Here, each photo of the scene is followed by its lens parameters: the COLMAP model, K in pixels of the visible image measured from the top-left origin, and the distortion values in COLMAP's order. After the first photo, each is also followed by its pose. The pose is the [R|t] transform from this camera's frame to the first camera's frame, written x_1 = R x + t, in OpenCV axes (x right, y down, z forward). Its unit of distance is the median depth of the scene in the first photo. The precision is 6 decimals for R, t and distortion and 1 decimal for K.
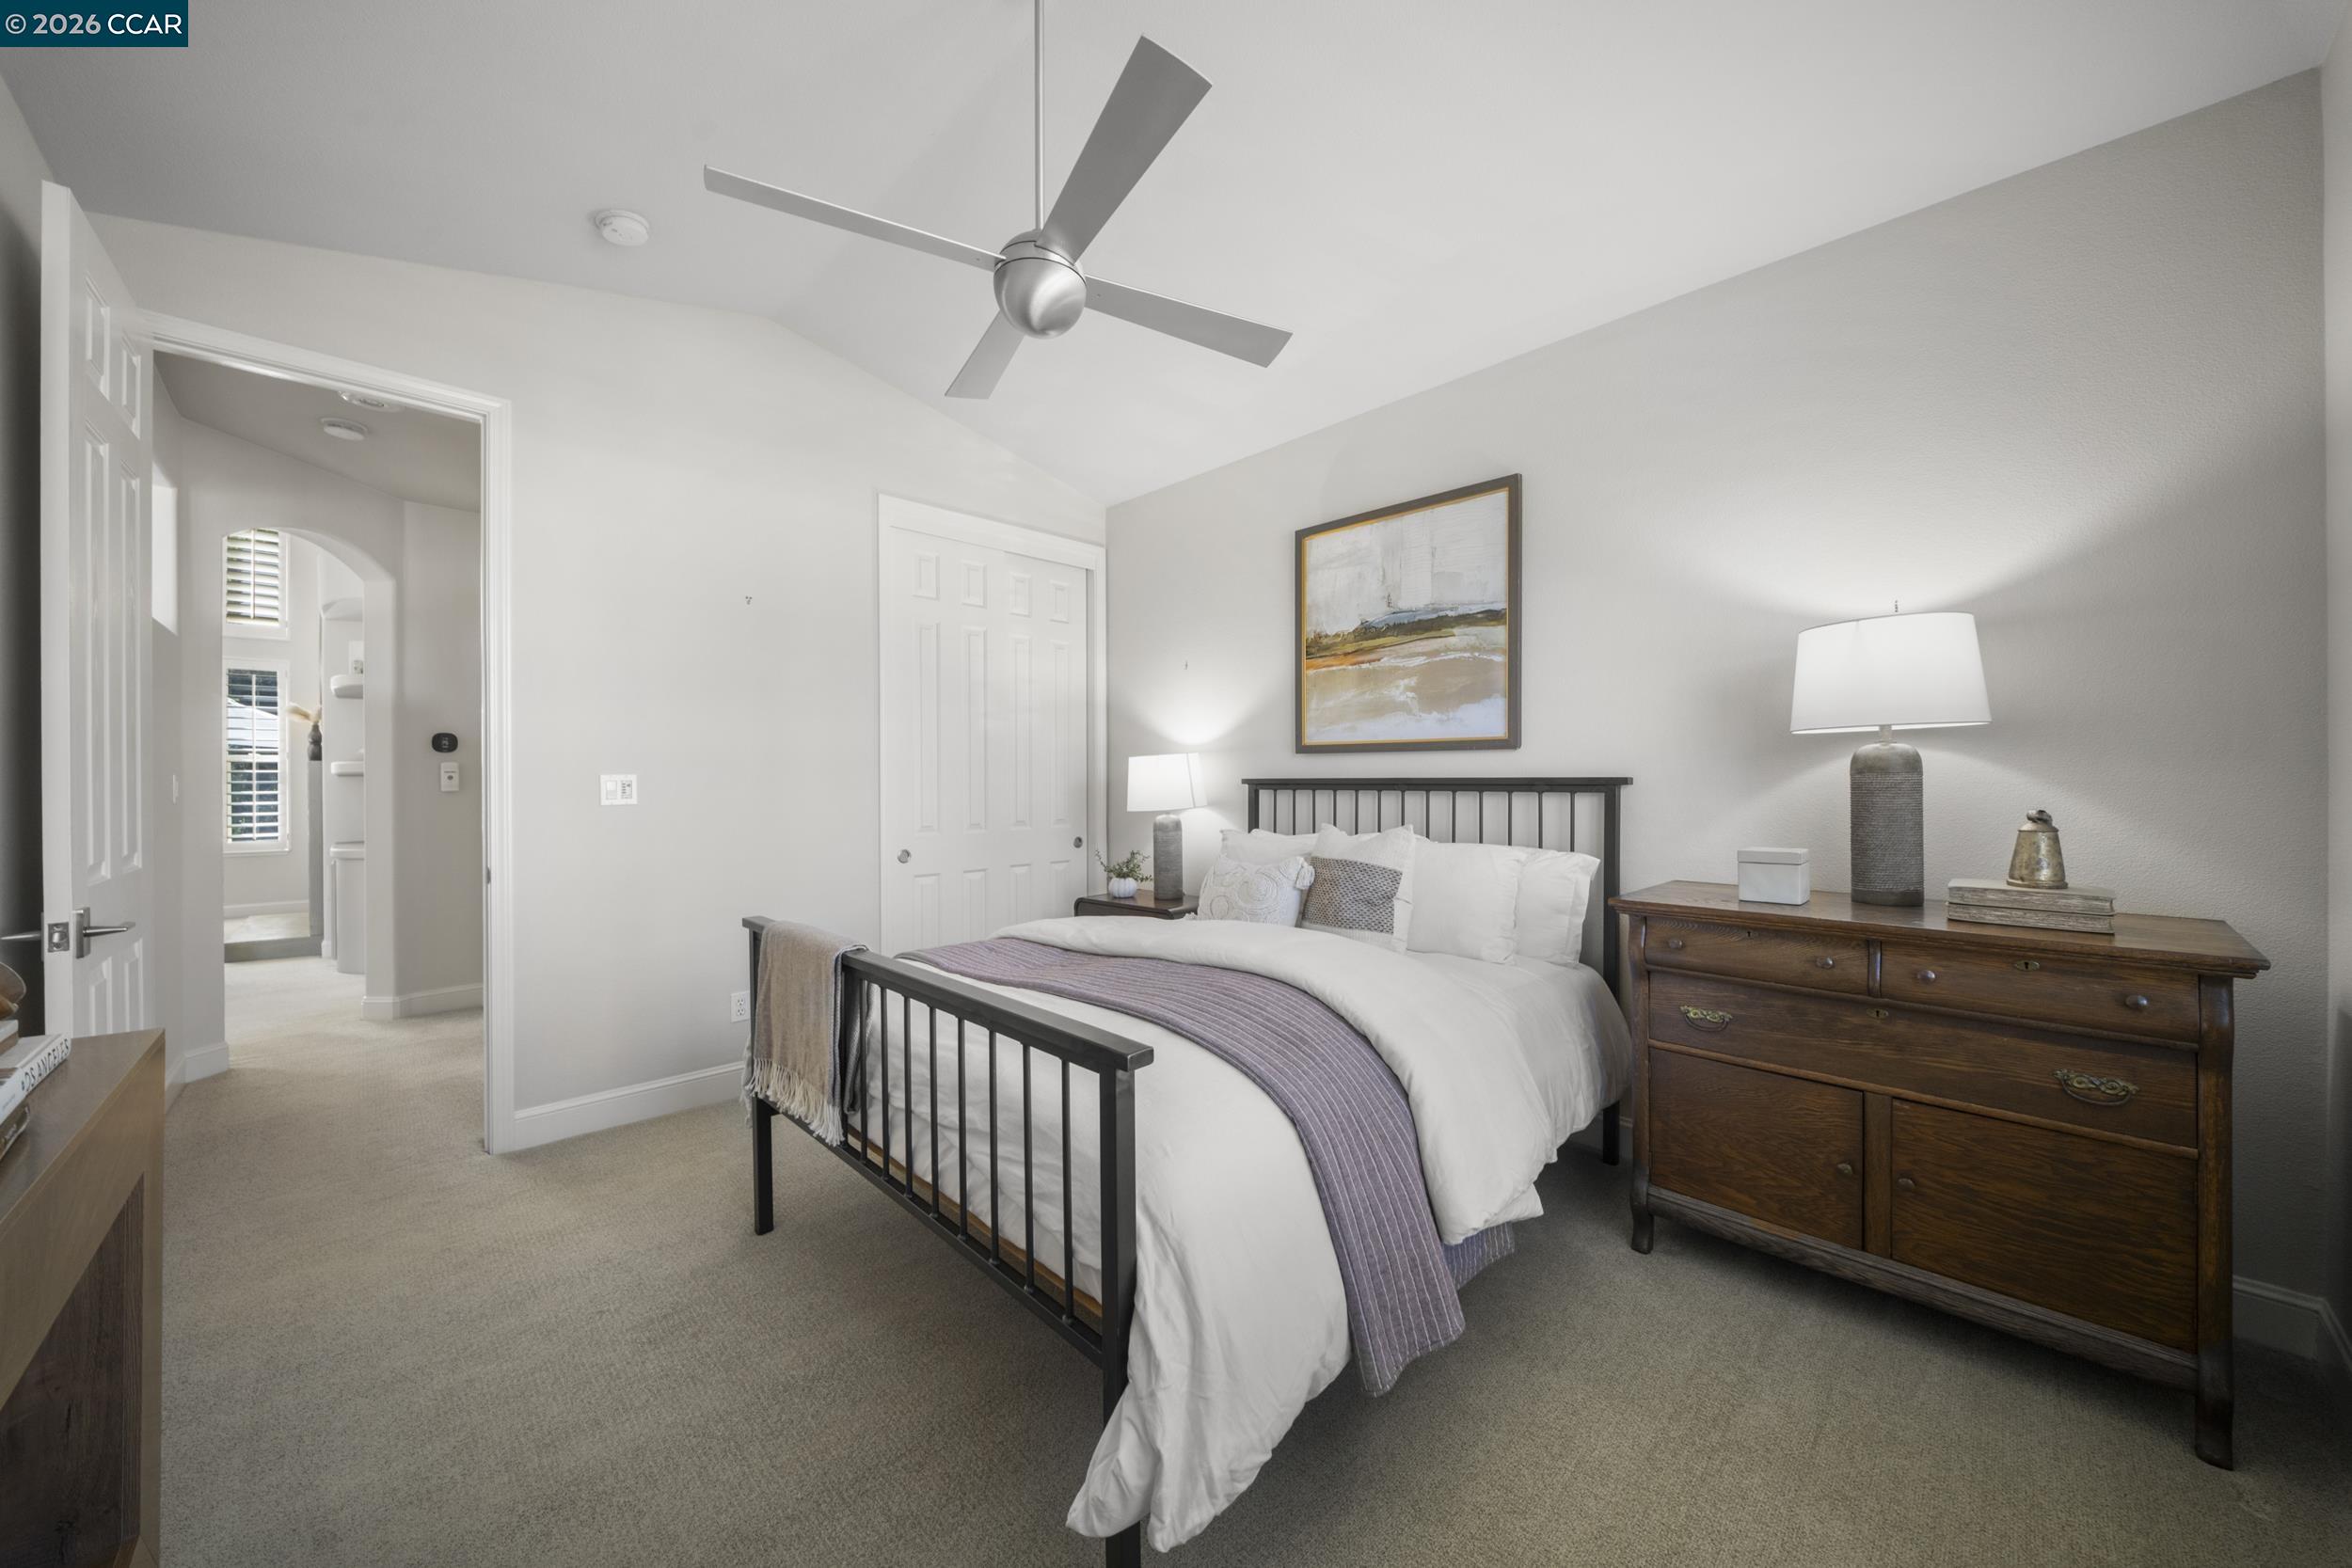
lens RADIAL K [[836.0, 0, 1176.0], [0, 836.0, 784.0], [0, 0, 1]] dist [0.000132, -0.000024]
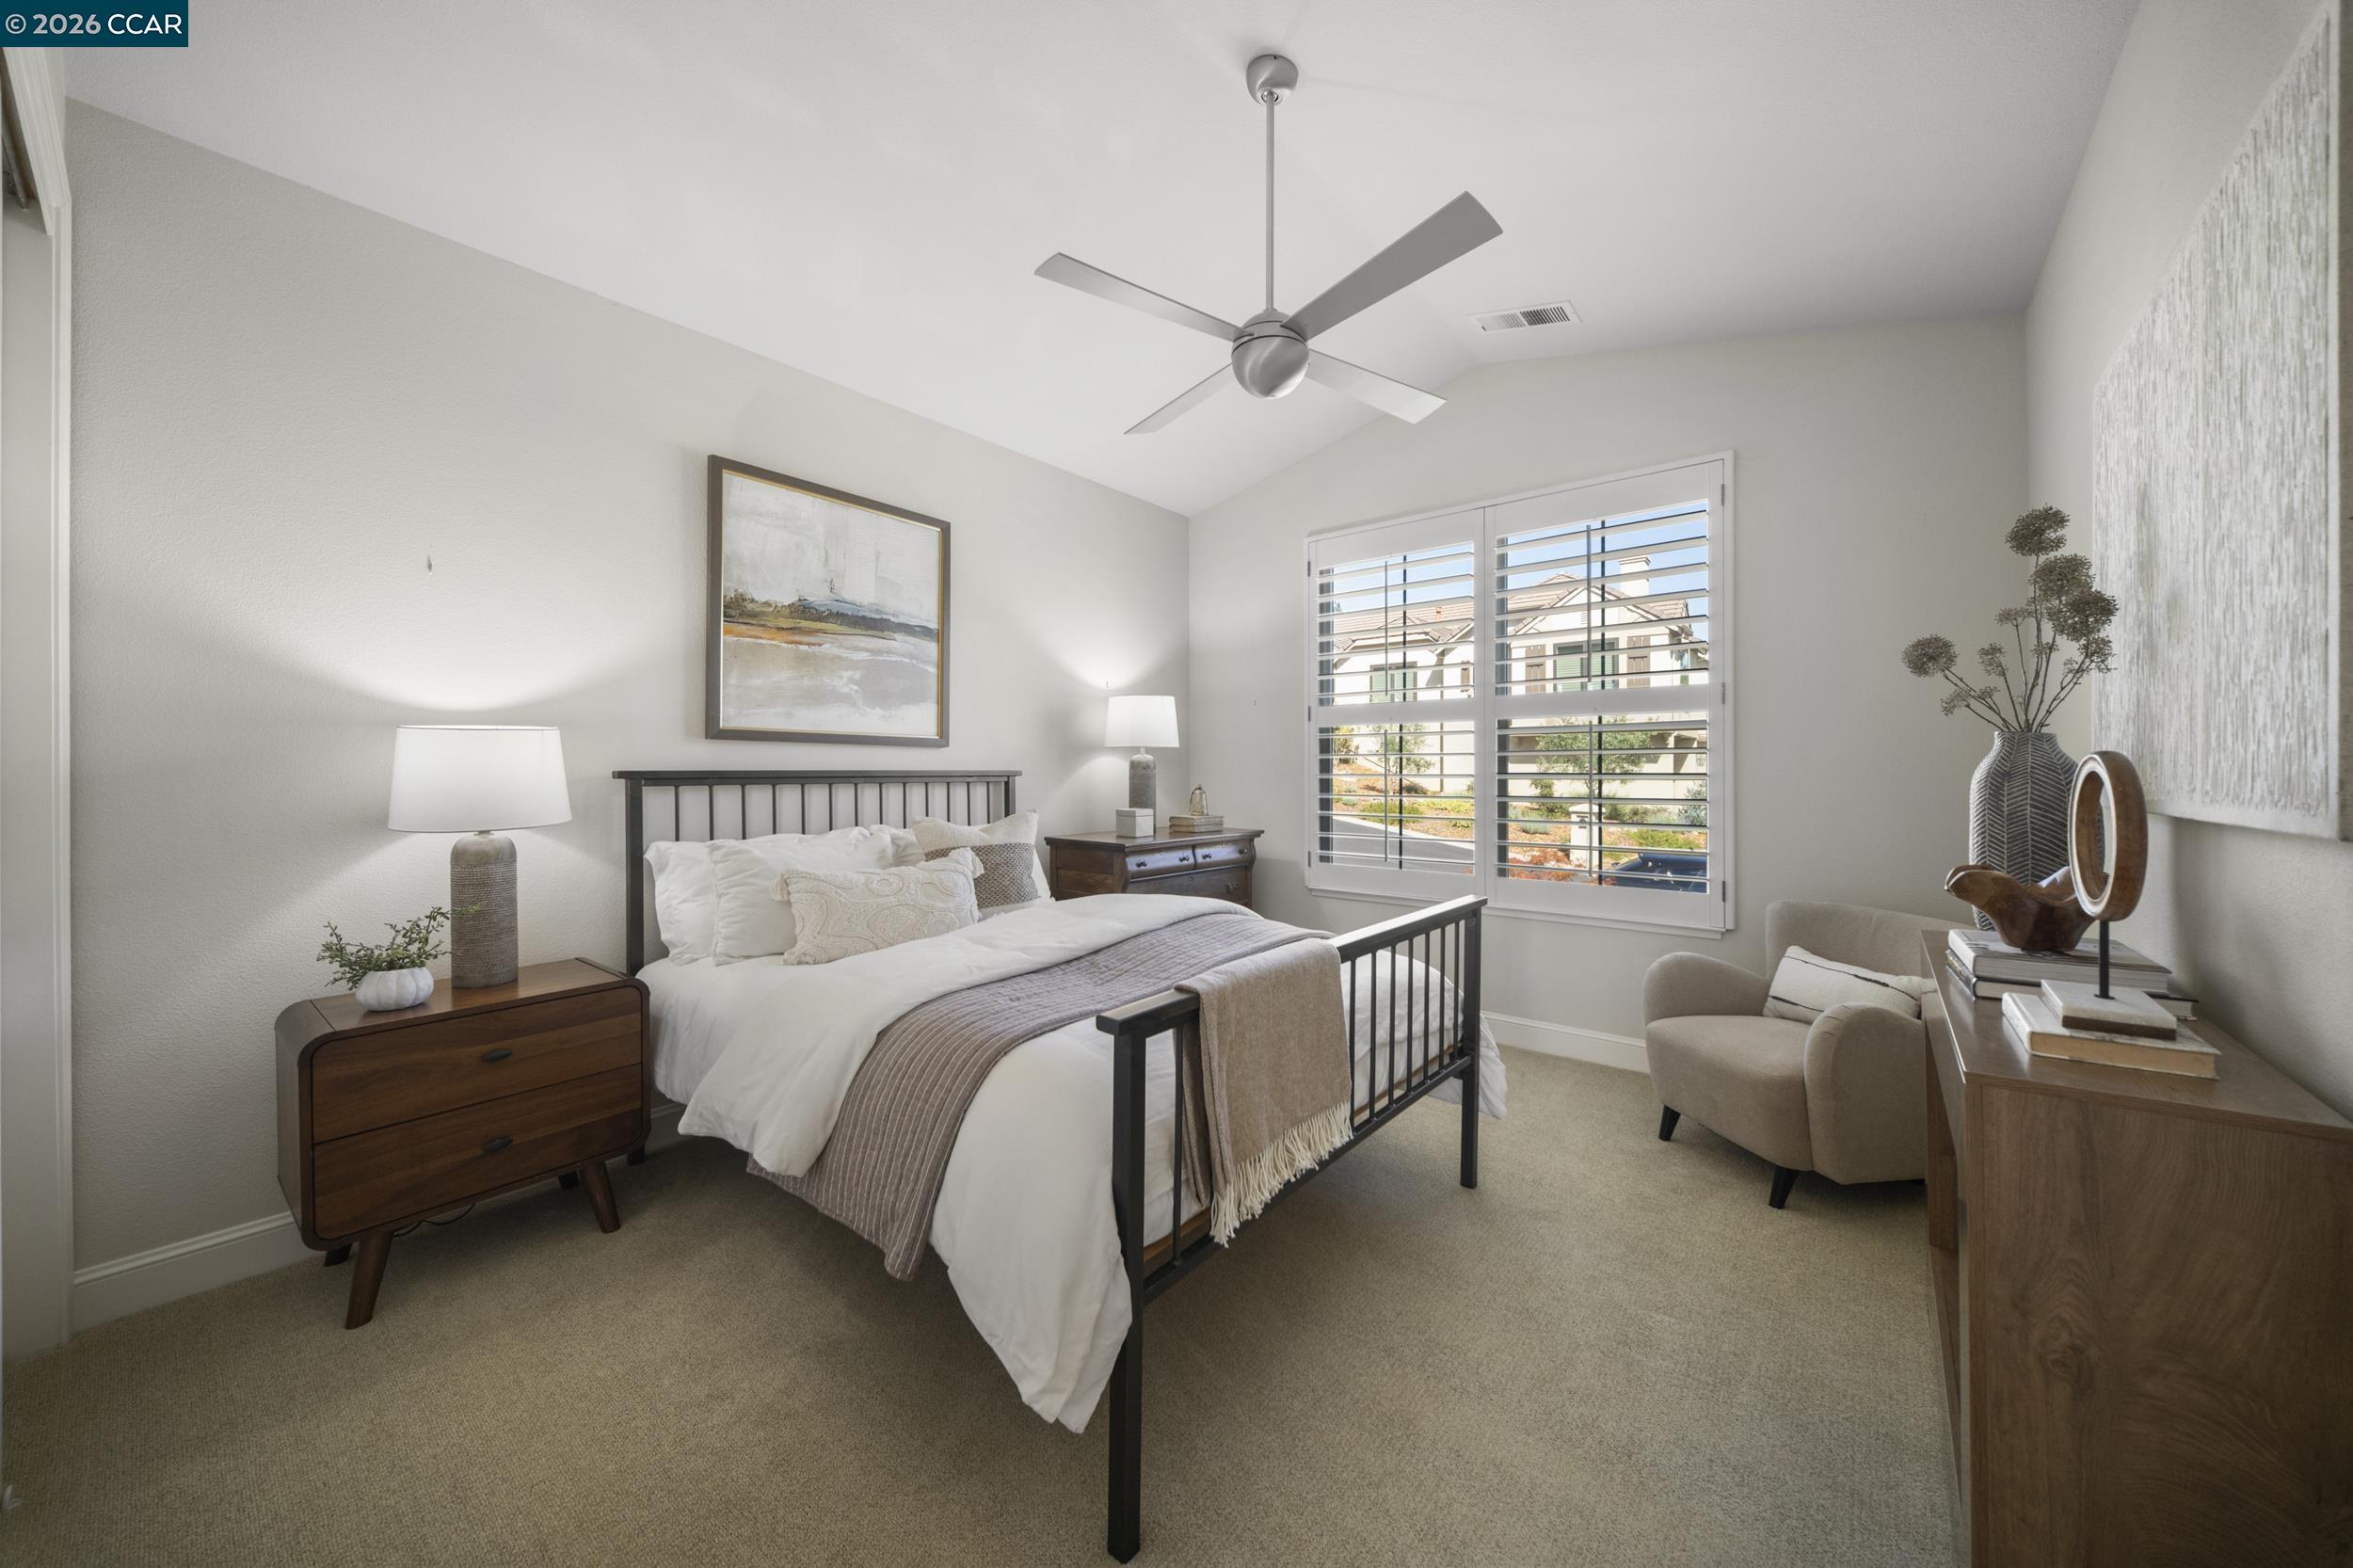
lens RADIAL K [[836.5, 0, 1179.5], [0, 836.5, 771.0], [0, 0, 1]] dist [0.011900, -0.007673]
pose [[-0.119367, 0.003409, 0.992844, -0.731320], [0.006195, 0.999977, -0.002689, -0.001850], [-0.992831, 0.005830, -0.119385, 0.704245]]
